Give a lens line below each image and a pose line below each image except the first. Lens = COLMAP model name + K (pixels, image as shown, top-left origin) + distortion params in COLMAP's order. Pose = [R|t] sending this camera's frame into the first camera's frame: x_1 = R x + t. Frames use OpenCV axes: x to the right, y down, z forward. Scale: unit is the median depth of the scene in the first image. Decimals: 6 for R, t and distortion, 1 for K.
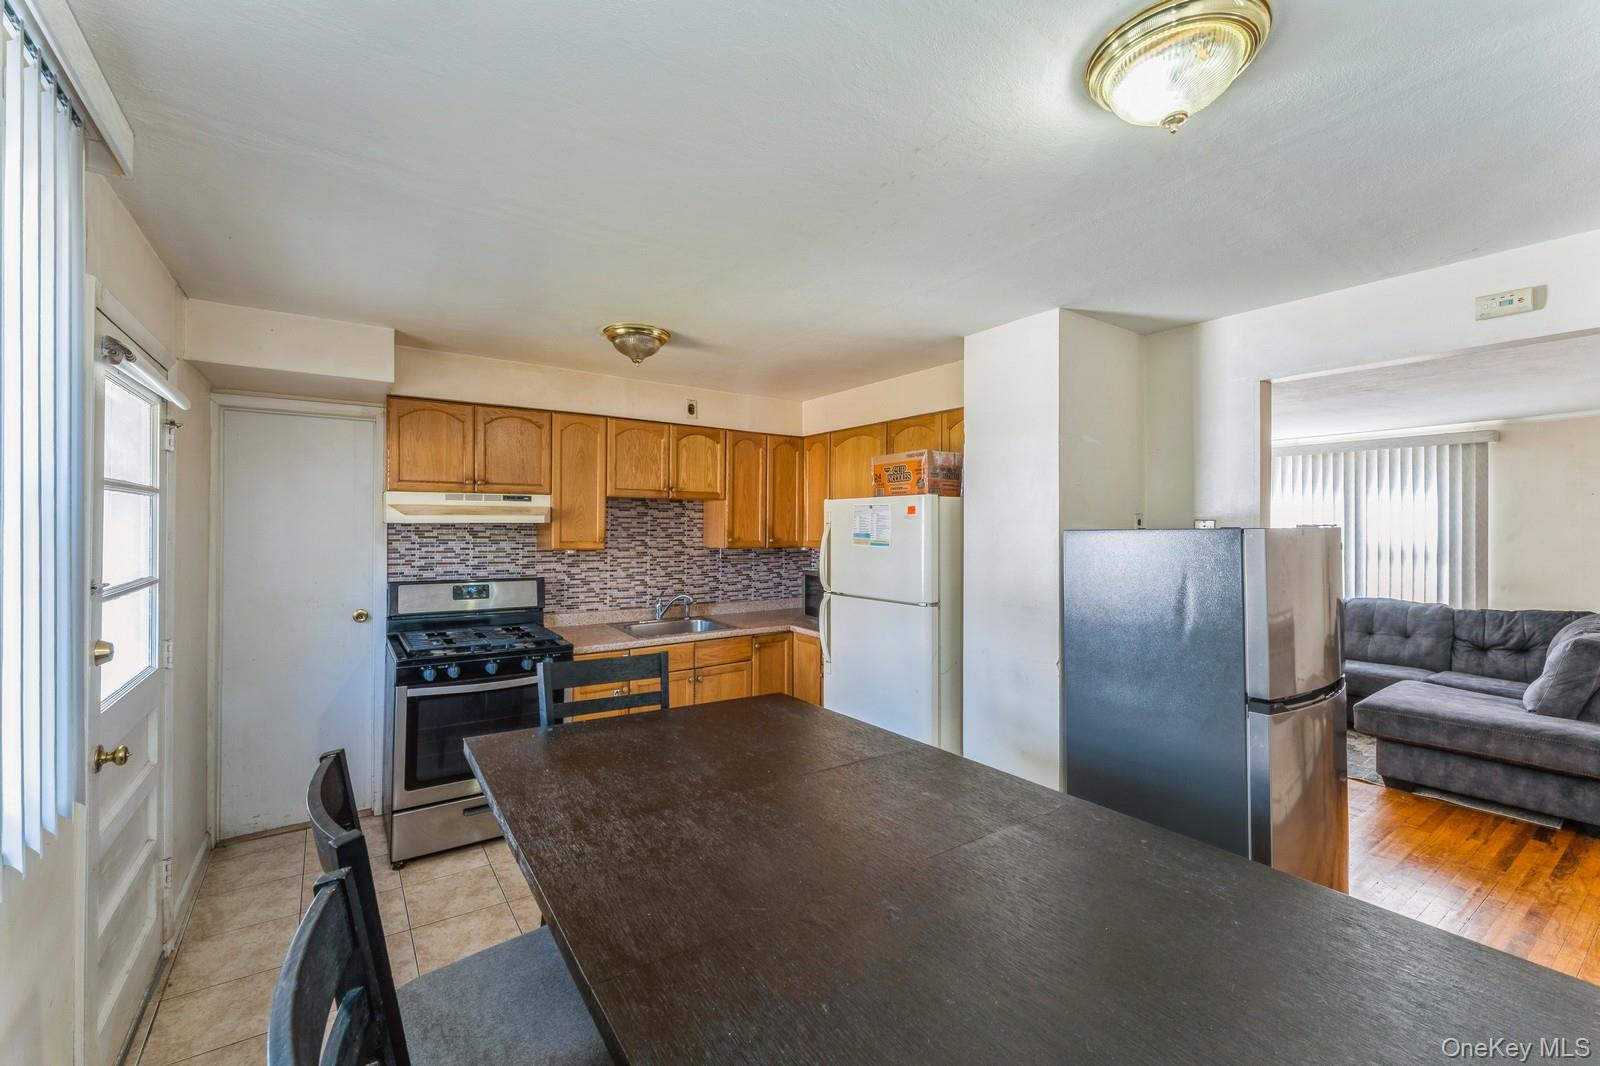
lens RADIAL K [[648.3, 0, 787.1], [0, 648.3, 523.7], [0, 0, 1]] dist [-0.001170, -0.000112]
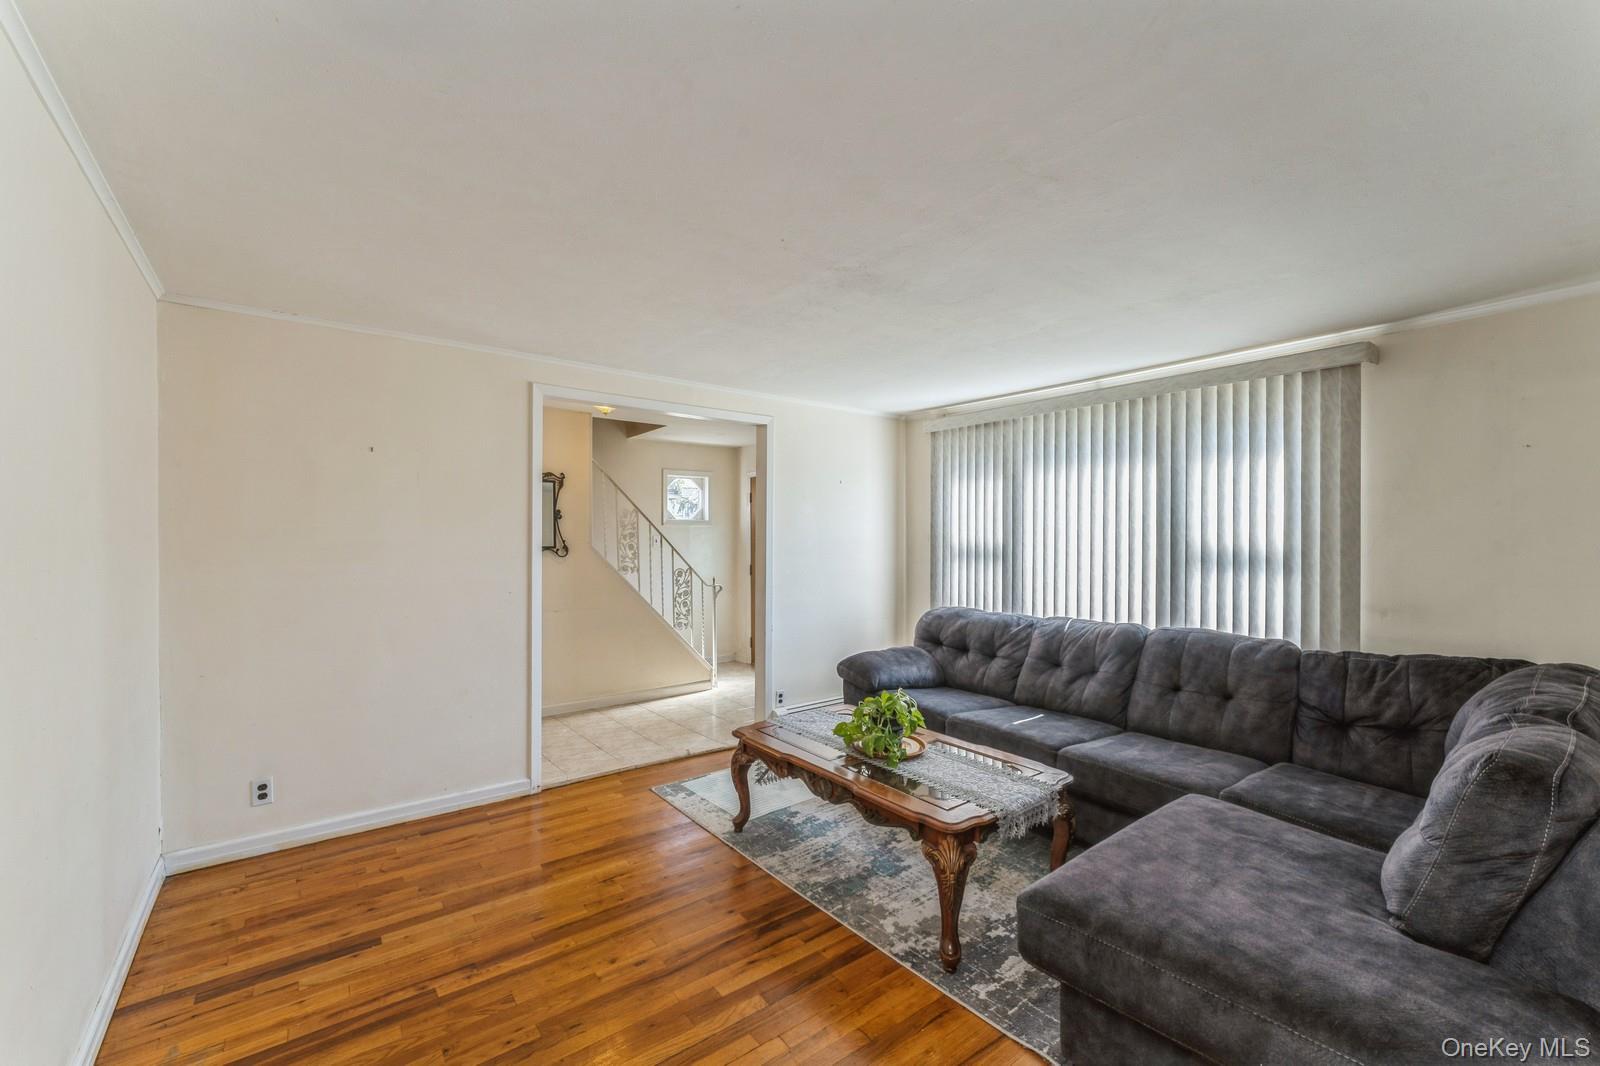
lens RADIAL K [[648.3, 0, 797.9], [0, 648.3, 536.5], [0, 0, 1]] dist [-0.001170, -0.000112]
pose [[0.998715, 0.002827, 0.050593, 0.560093], [-0.003035, 0.999987, 0.004031, 0.029573], [-0.050581, -0.004180, 0.998711, 0.452518]]
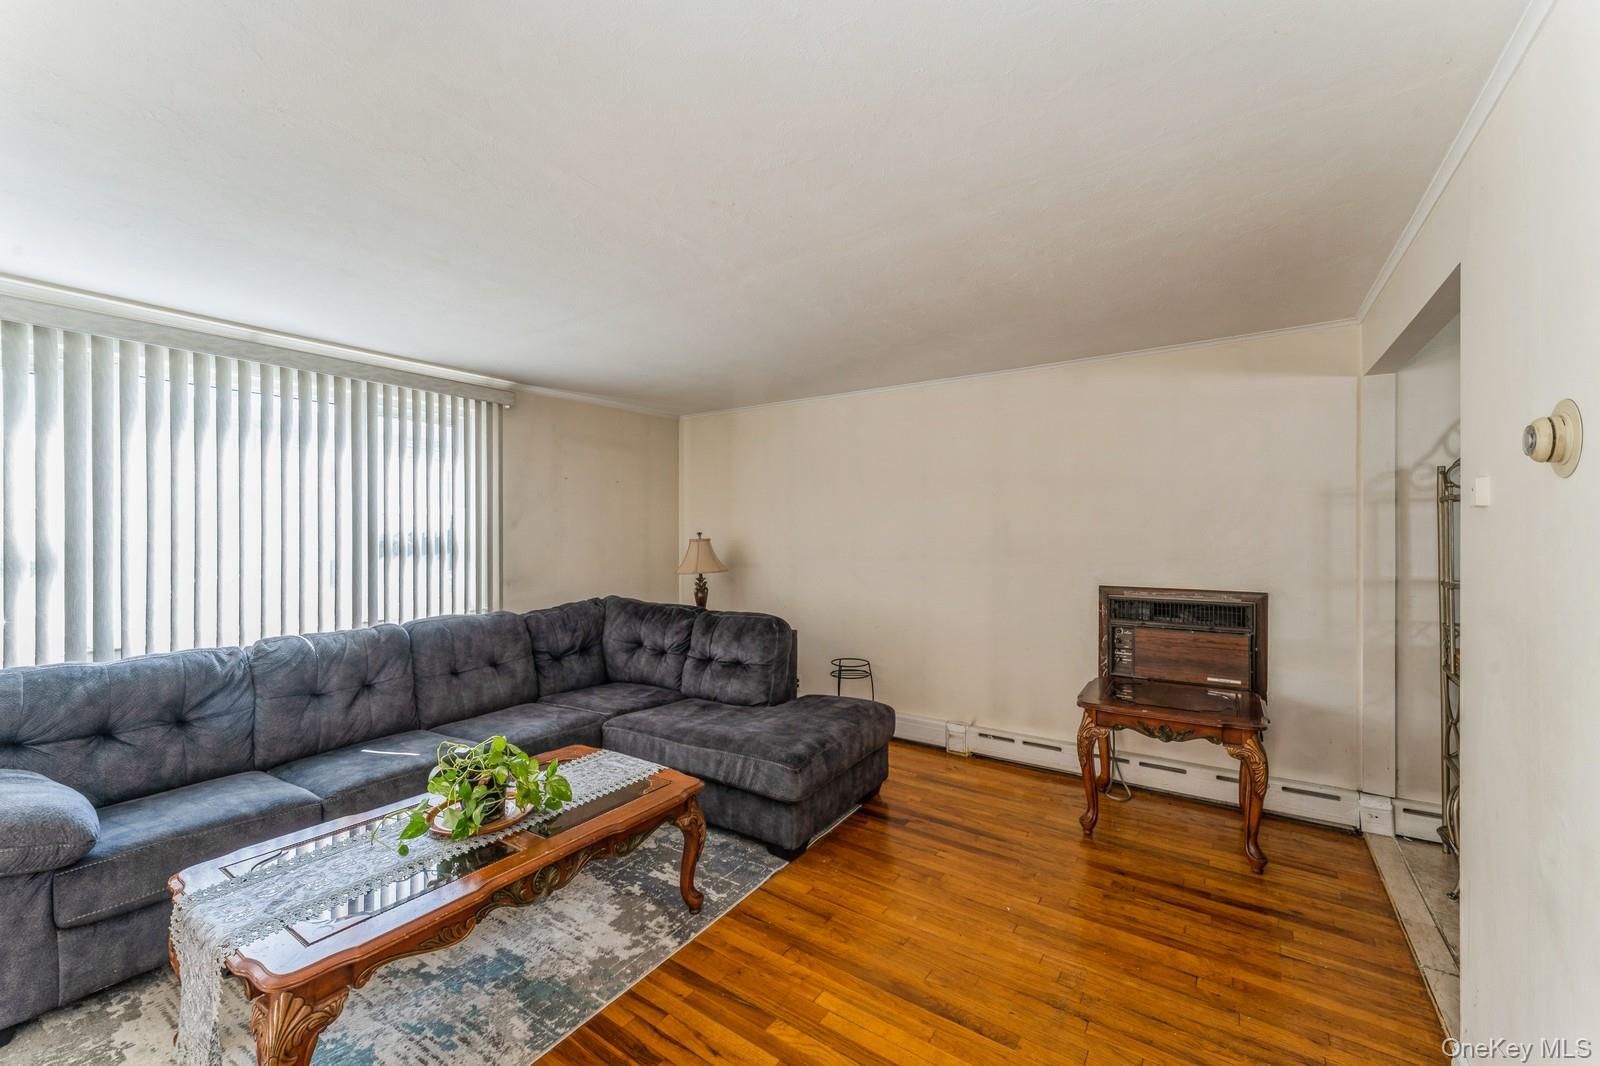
lens RADIAL K [[648.3, 0, 792.4], [0, 648.3, 530.4], [0, 0, 1]] dist [-0.001170, -0.000112]
pose [[-0.351182, 0.003850, 0.936299, 0.198817], [-0.000532, 0.999991, -0.004312, 0.033926], [-0.936307, -0.002013, -0.351177, 0.981248]]
